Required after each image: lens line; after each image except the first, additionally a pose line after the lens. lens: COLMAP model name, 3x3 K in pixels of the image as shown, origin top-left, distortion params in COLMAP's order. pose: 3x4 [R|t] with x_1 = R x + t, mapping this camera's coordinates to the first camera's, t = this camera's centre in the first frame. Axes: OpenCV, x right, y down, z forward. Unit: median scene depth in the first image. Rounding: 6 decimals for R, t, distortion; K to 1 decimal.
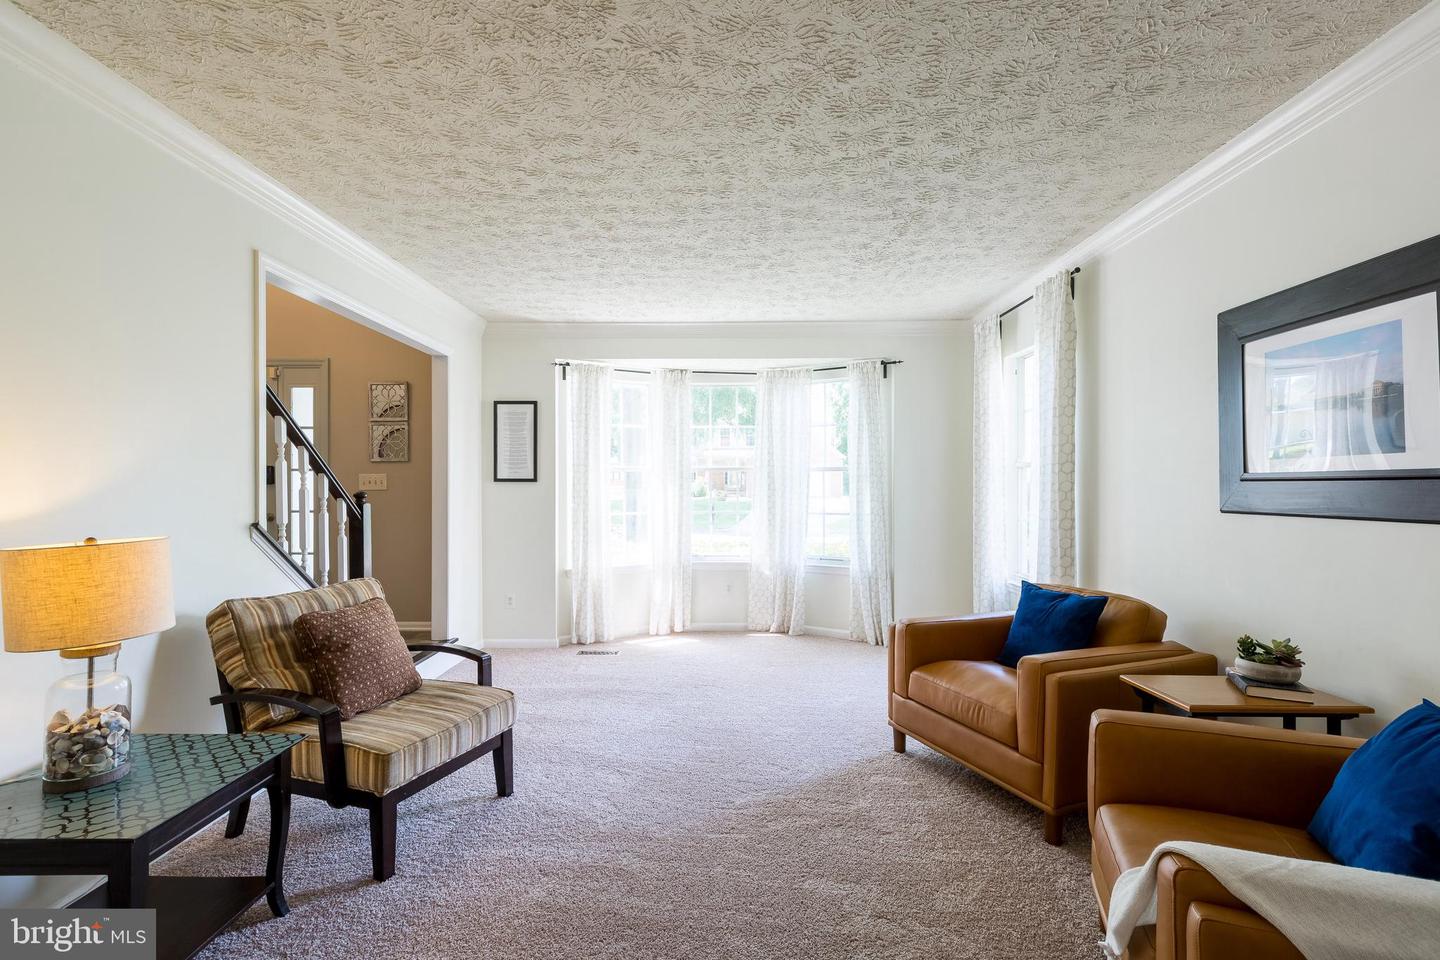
lens RADIAL K [[657.1, 0, 719.3], [0, 657.1, 479.8], [0, 0, 1]] dist [-0.004582, -0.001360]
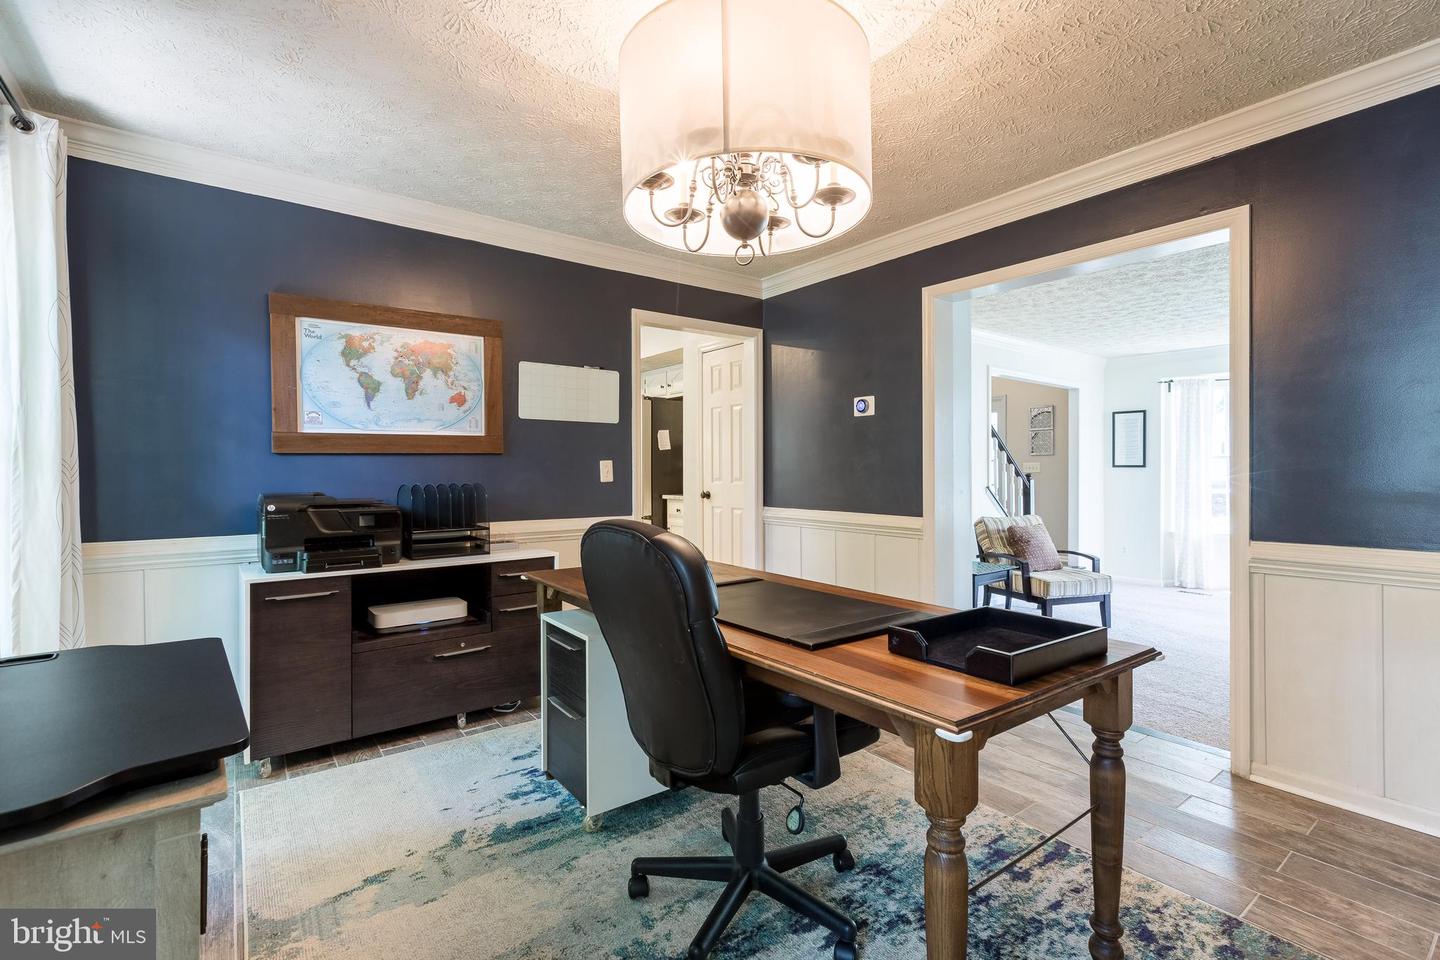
lens RADIAL K [[657.1, 0, 715.9], [0, 657.1, 467.8], [0, 0, 1]] dist [-0.004582, -0.001360]
pose [[0.616968, 0.003467, -0.786981, 0.483041], [0.004085, 0.999963, 0.007608, -0.019655], [0.786978, -0.007909, 0.616931, -1.101582]]
